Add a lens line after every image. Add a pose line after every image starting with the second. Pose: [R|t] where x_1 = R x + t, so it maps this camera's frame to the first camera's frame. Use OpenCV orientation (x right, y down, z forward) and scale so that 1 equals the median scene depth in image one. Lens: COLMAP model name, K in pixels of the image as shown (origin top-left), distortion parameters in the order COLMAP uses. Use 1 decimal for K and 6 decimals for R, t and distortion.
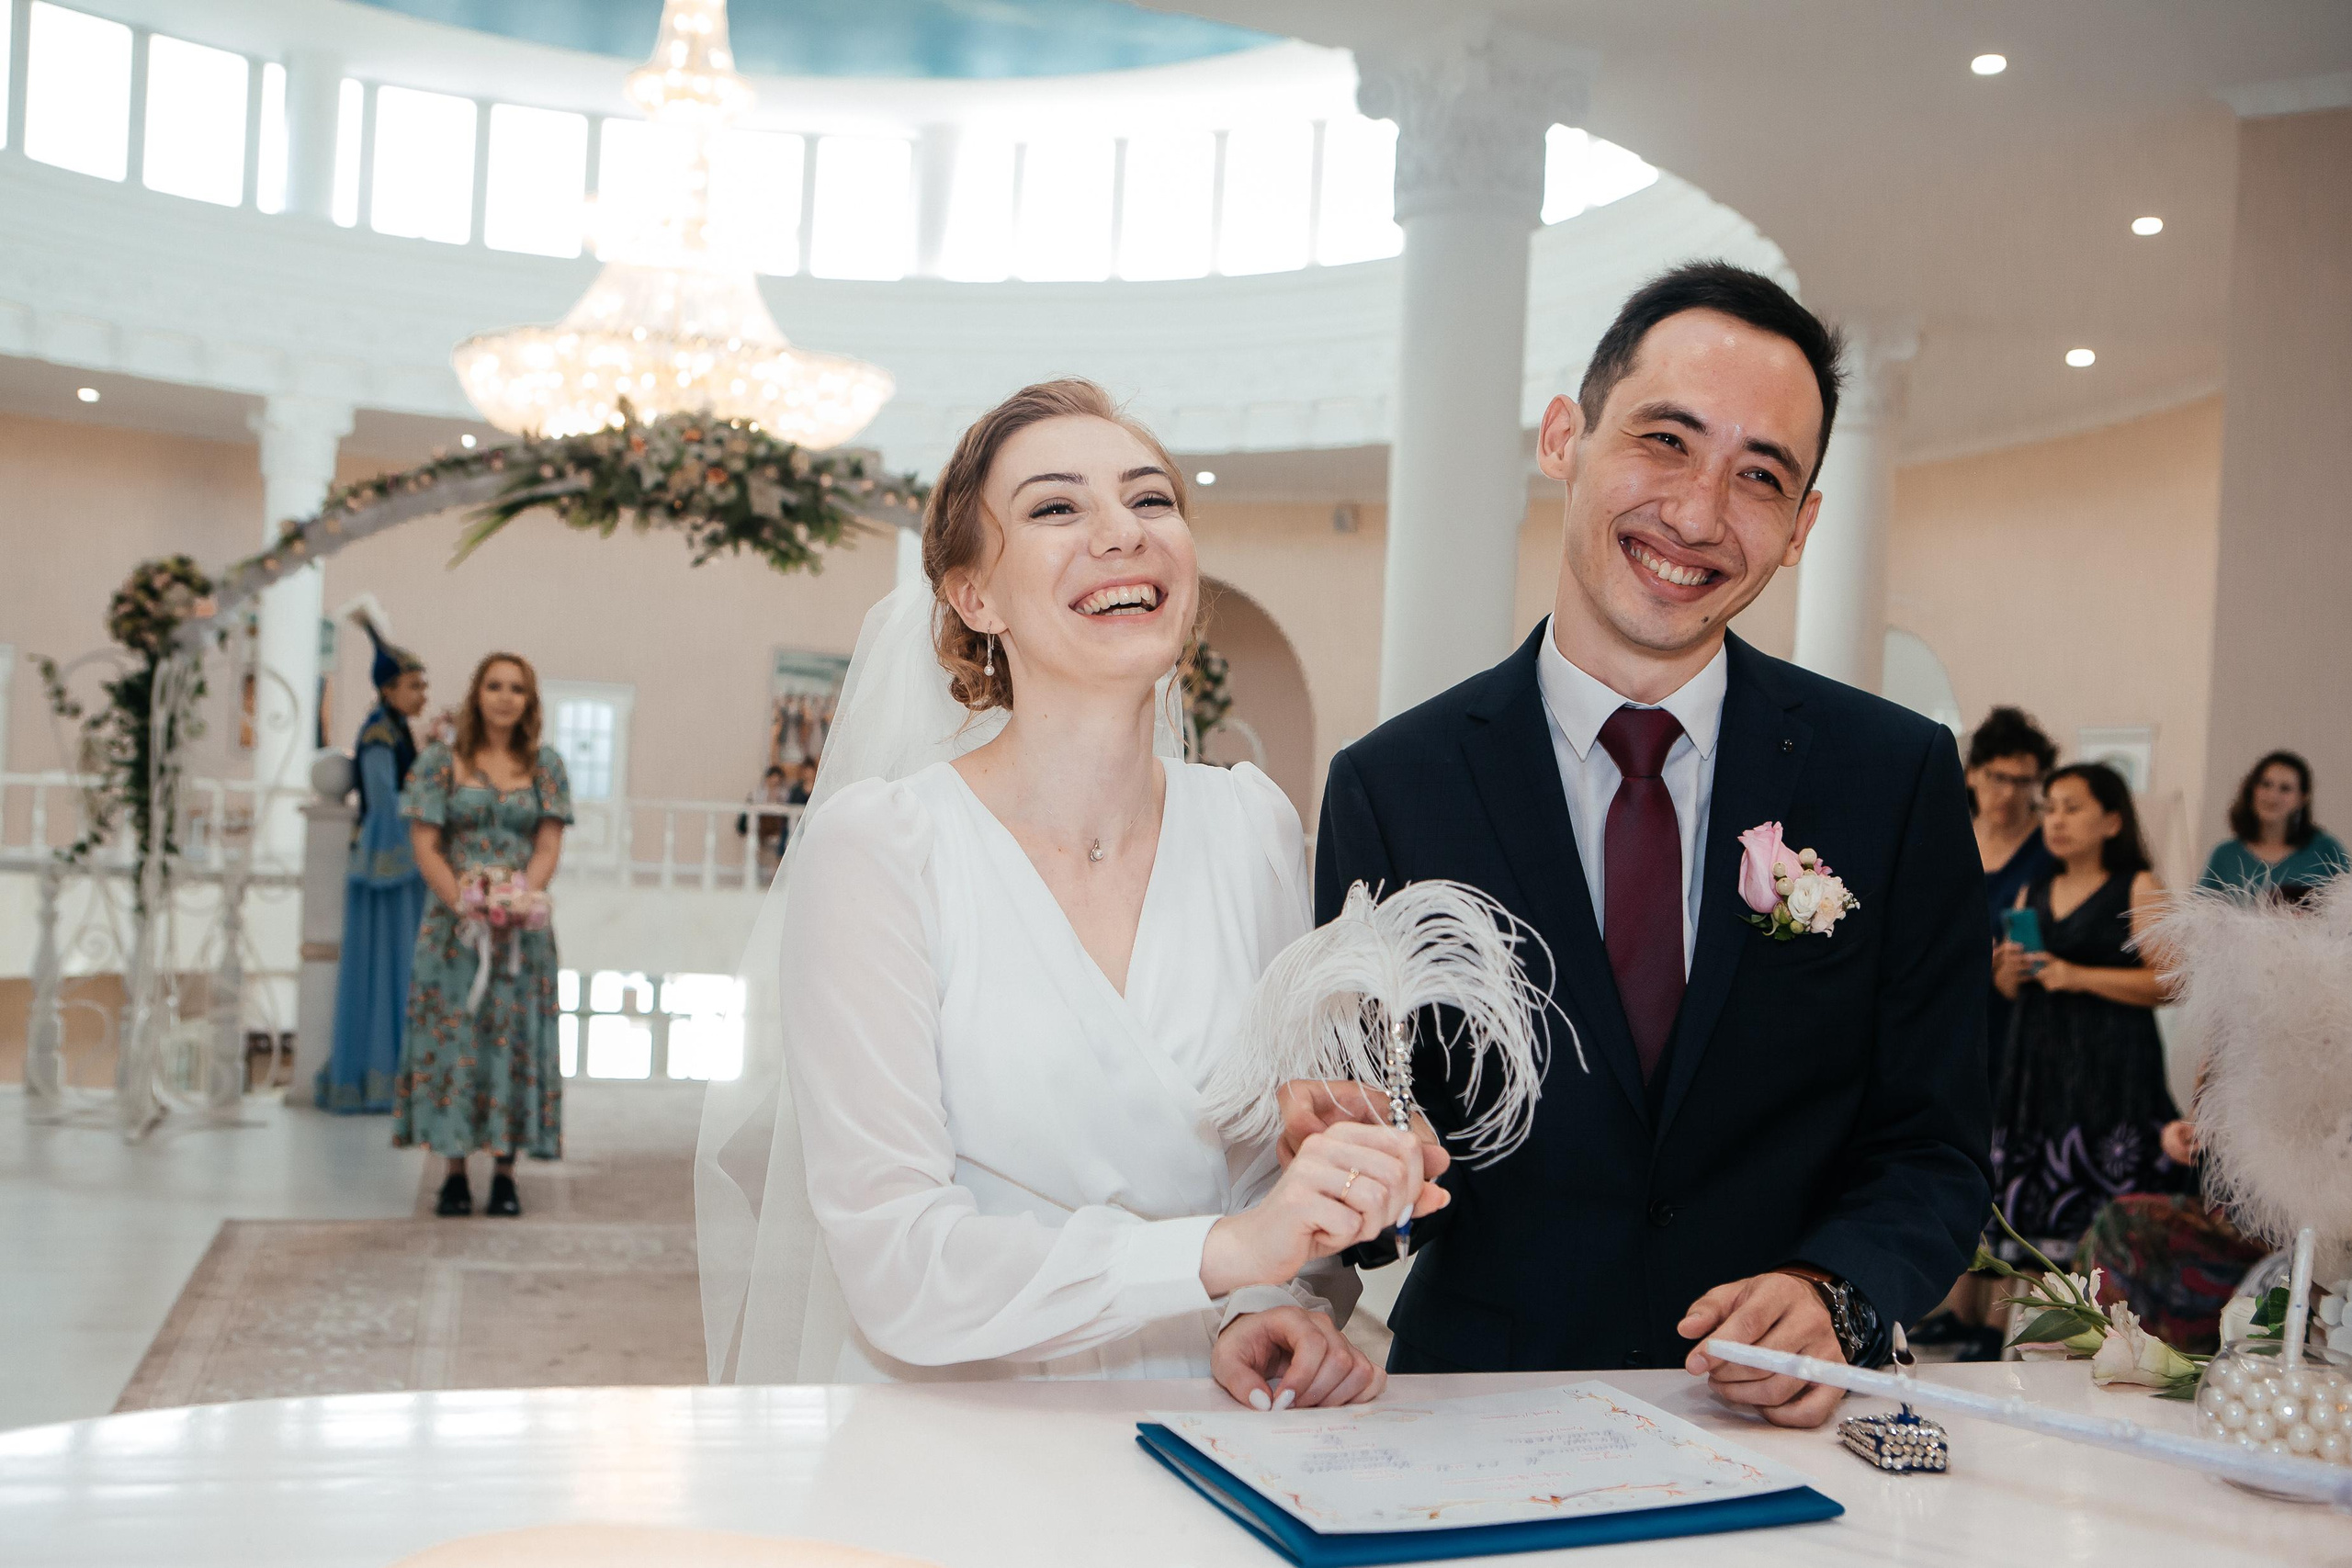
lens RADIAL K [[2223.4, 0, 1175.8], [0, 2223.4, 717.3], [0, 0, 1]] dist [-0.081773, 0.096625]
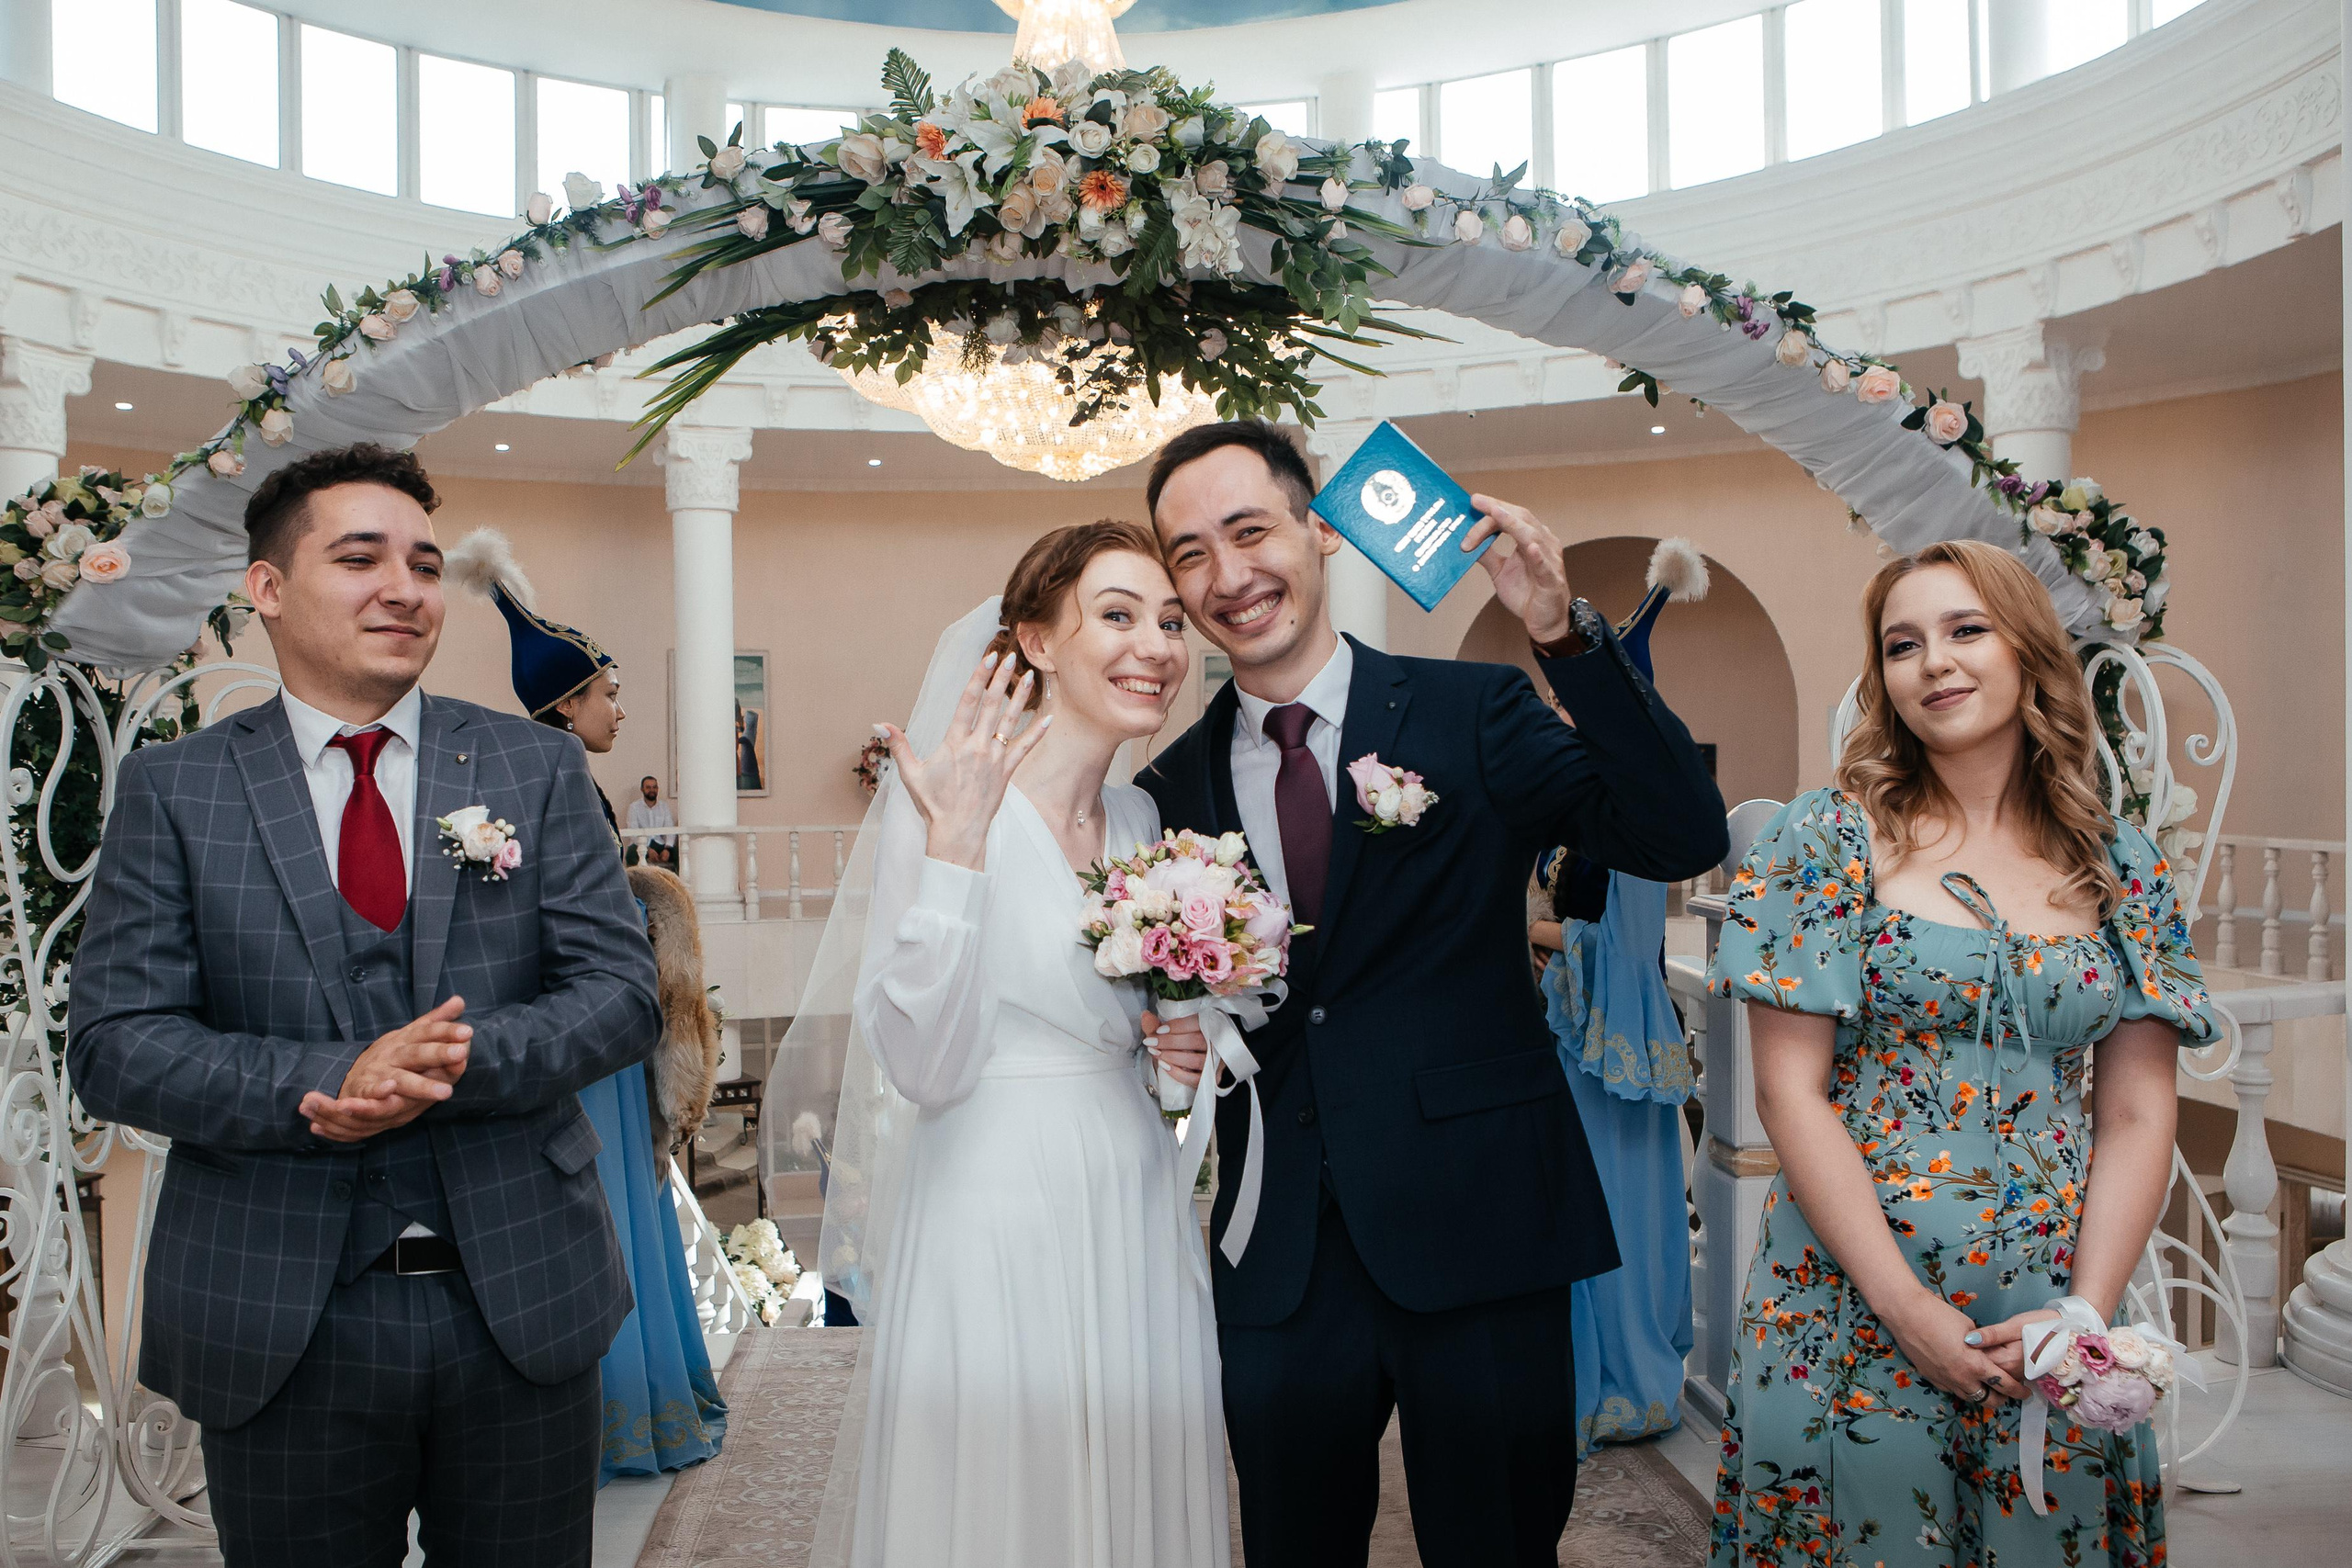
lens RADIAL K [[1898.4, 0, 1176.0], [0, 1898.4, 784.0], [0, 0, 1]] dist [-0.048645, -0.000976]
pose [[0.979629, -0.061155, -0.191278, -0.123784], [0.067729, 0.997310, 0.028014, 0.004898], [0.189051, -0.040398, 0.981136, 0.608927]]
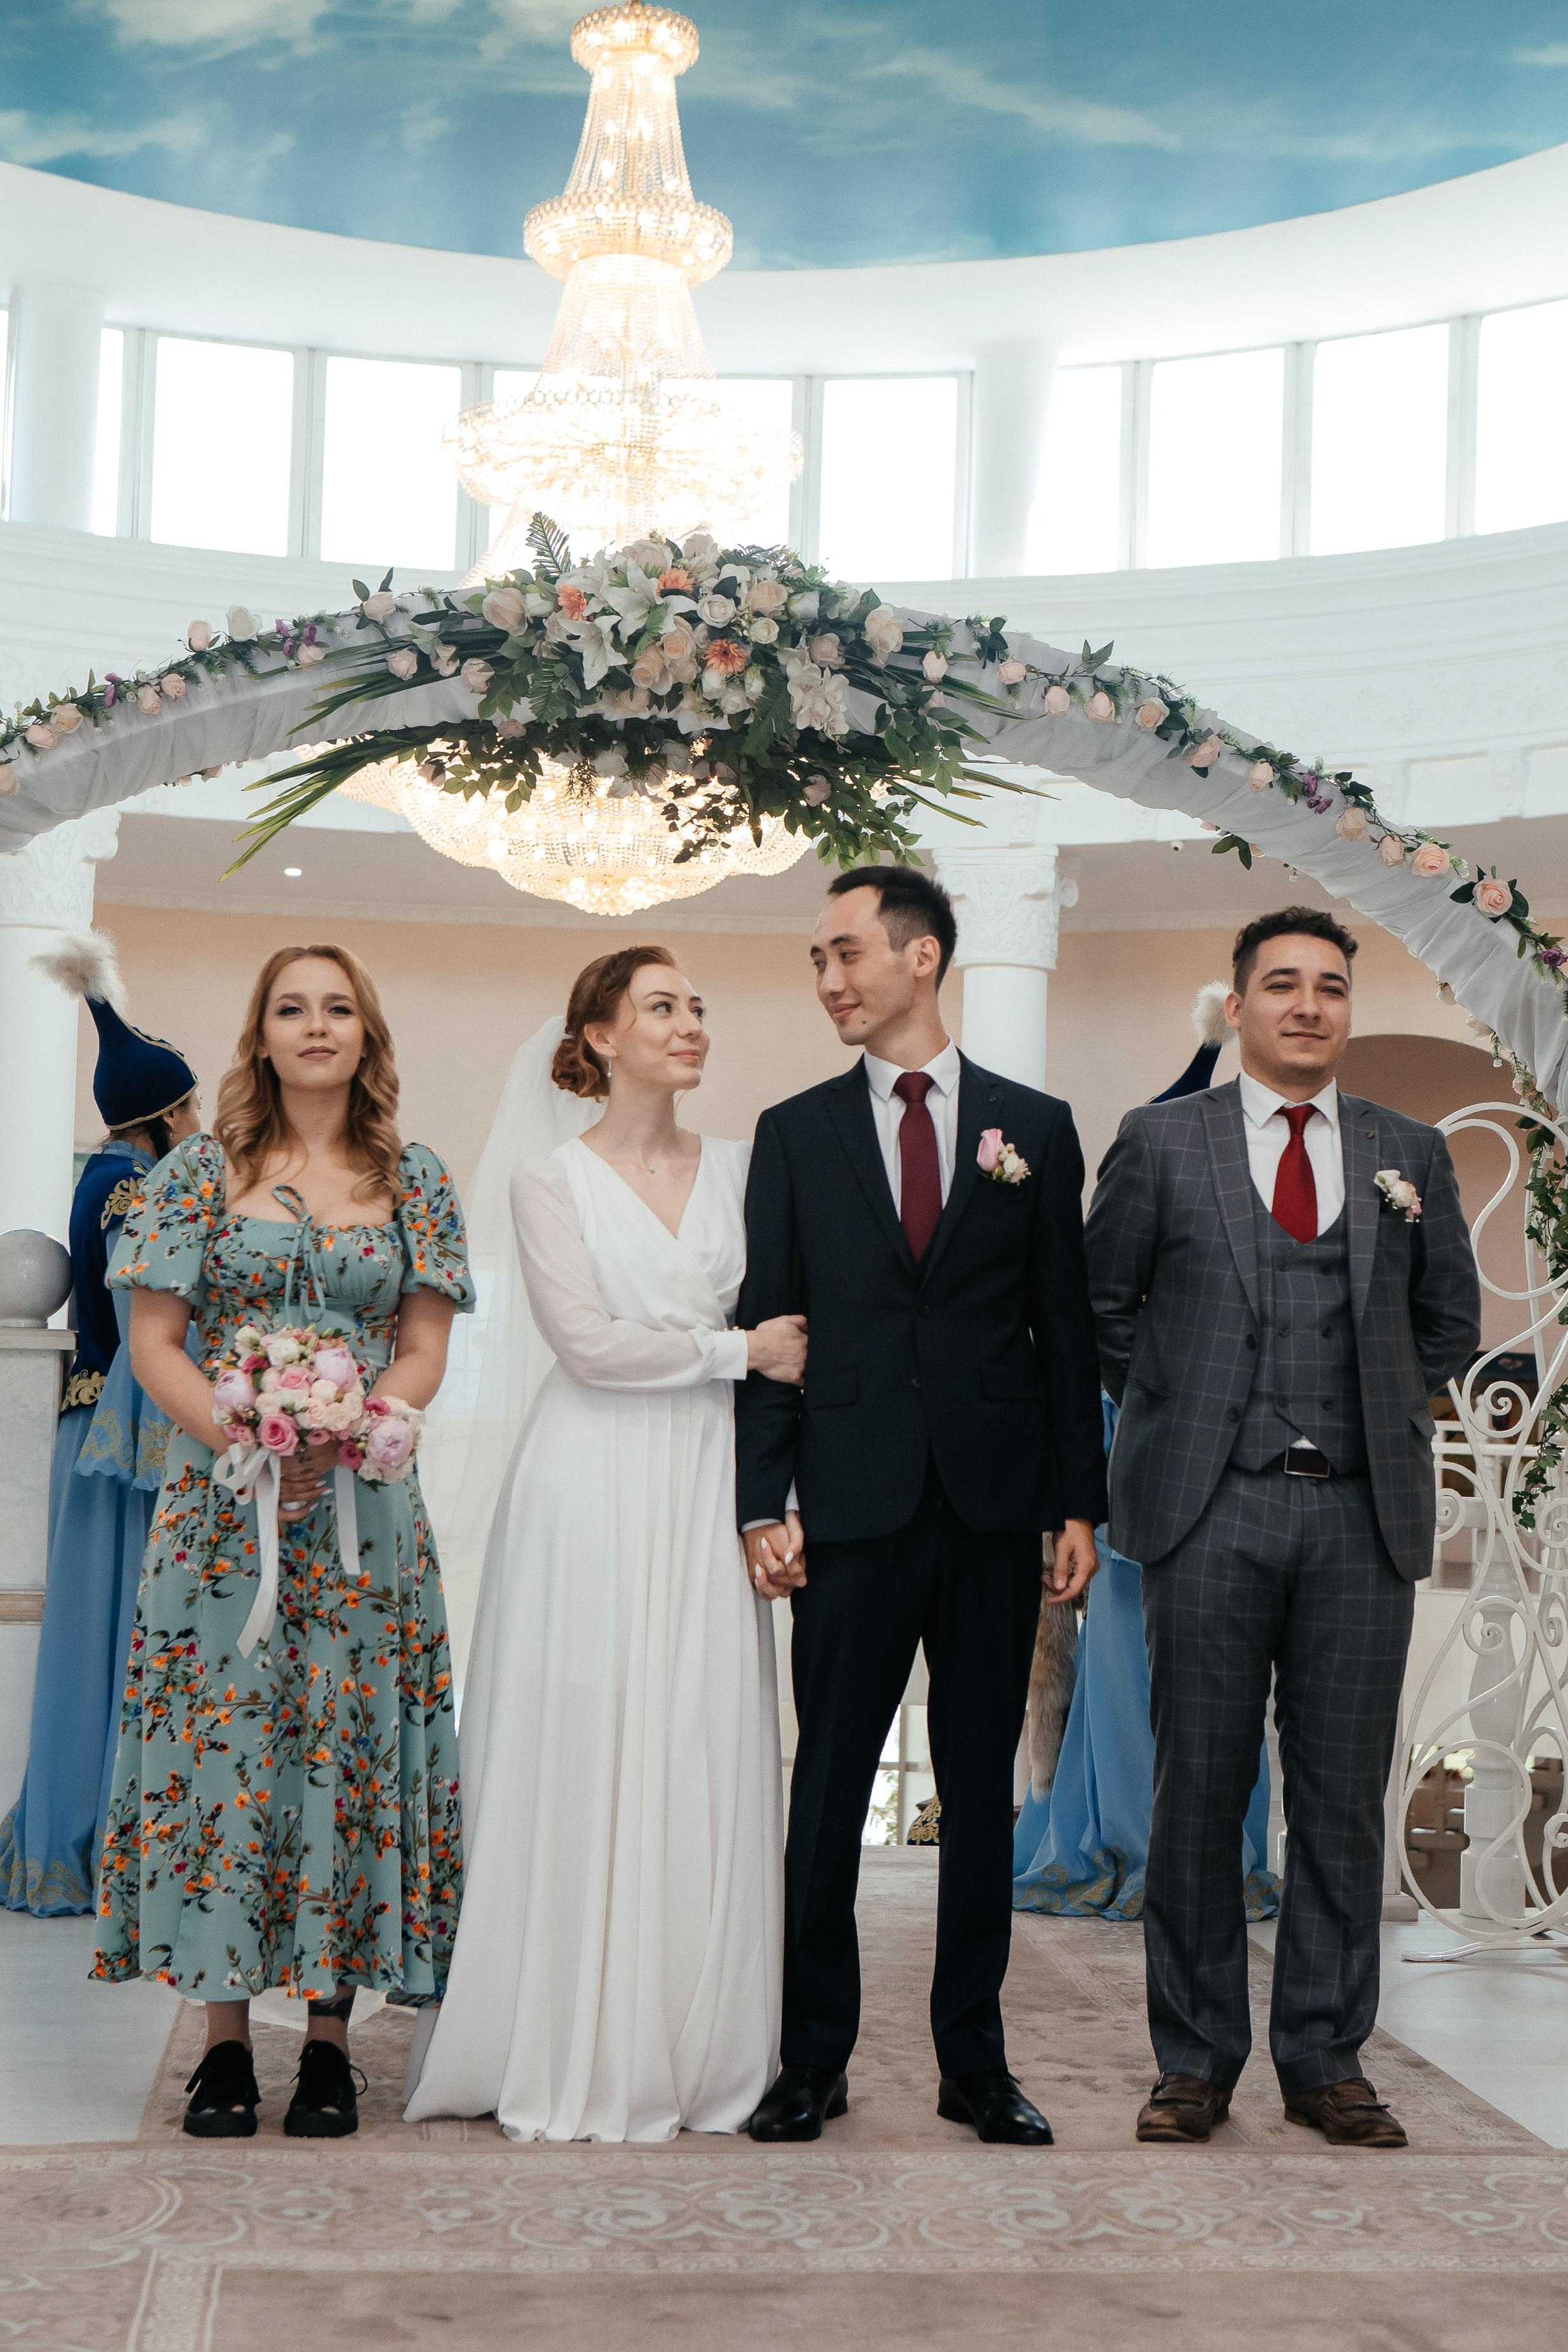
lens RADIAL K [[3207.5, 0, 784.0], [0, 3207.5, 1176.0], [0, 0, 1]] dist [0.130281, -0.006577]
pose [[0.985727, -0.029654, -0.165720, -0.072994], [0.021390, 0.998447, -0.051431, 0.050480], [0.166988, 0.047152, 0.984831, 0.269684]]
